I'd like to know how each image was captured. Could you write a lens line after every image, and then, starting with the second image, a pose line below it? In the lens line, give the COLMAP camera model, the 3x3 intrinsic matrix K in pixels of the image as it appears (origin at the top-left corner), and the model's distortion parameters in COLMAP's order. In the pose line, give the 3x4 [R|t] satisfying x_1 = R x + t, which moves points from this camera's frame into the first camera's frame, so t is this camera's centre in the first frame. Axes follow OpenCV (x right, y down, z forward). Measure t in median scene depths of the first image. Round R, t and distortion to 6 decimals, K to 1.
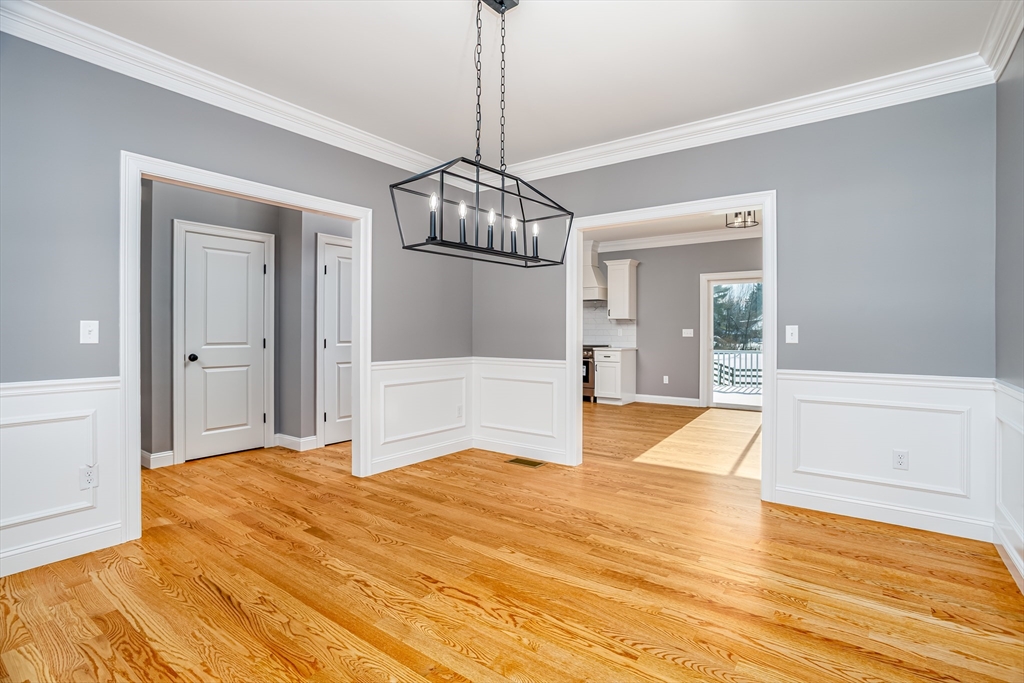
lens RADIAL K [[495.7, 0, 513.4], [0, 495.7, 332.1], [0, 0, 1]] dist [-0.041117, 0.018895]
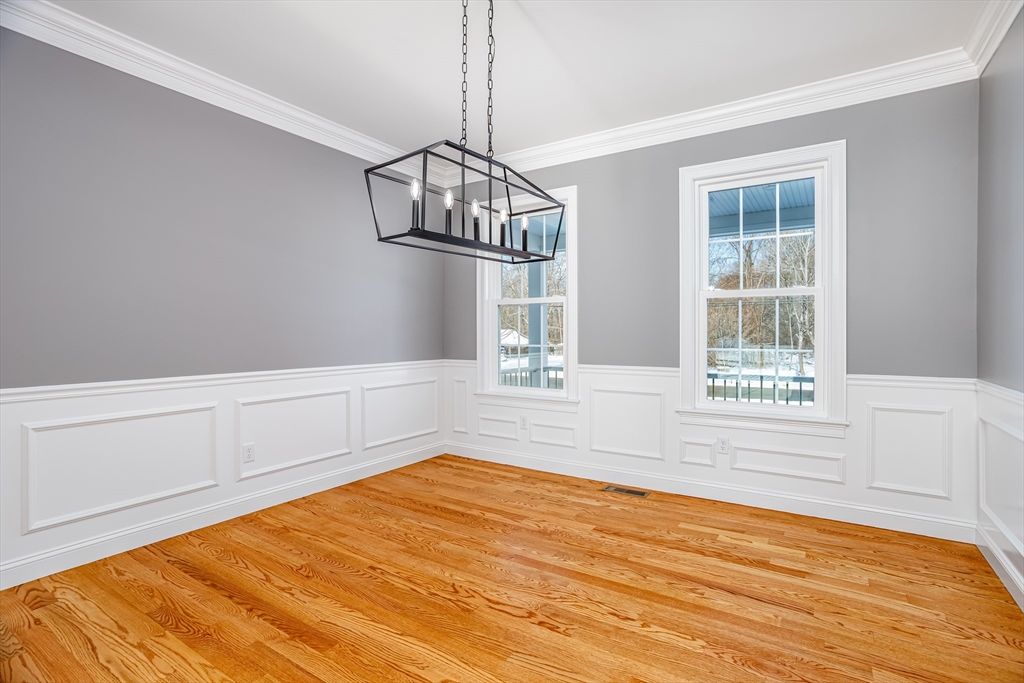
lens RADIAL K [[495.7, 0, 513.1], [0, 495.7, 340.5], [0, 0, 1]] dist [-0.041117, 0.018895]
pose [[-0.998390, -0.000781, -0.056716, -0.061246], [-0.001476, 0.999924, 0.012212, 0.001077], [0.056702, 0.012276, -0.998316, 1.870223]]
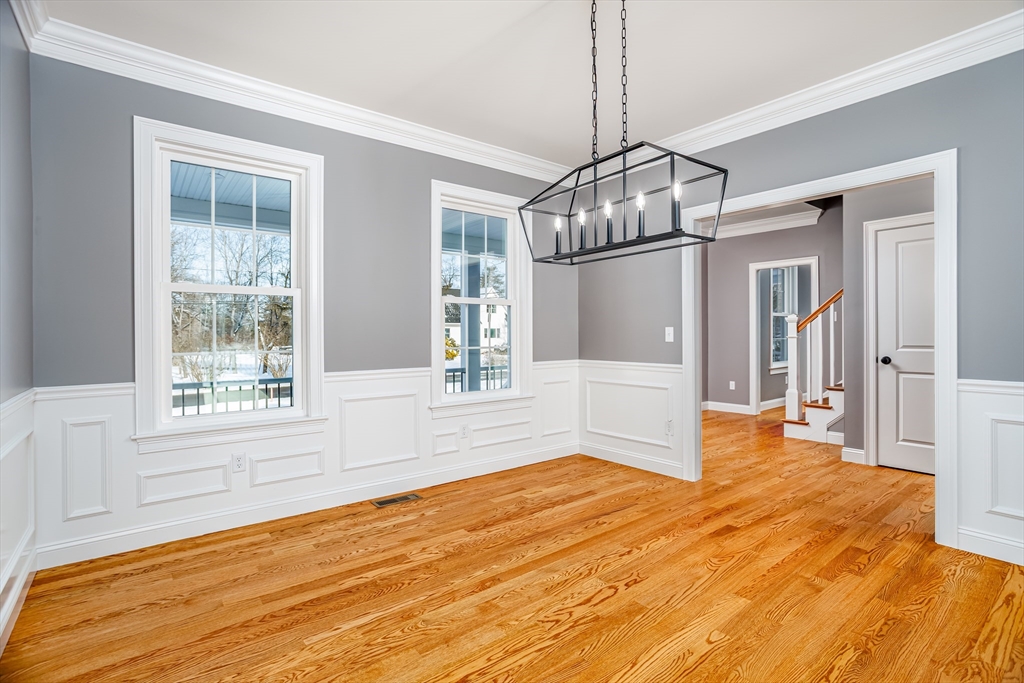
lens RADIAL K [[495.7, 0, 522.7], [0, 495.7, 338.2], [0, 0, 1]] dist [-0.041117, 0.018895]
pose [[-0.243053, 0.008006, -0.969980, 0.864406], [0.003162, 0.999967, 0.007461, -0.001476], [0.970008, -0.001254, -0.243070, 1.045890]]
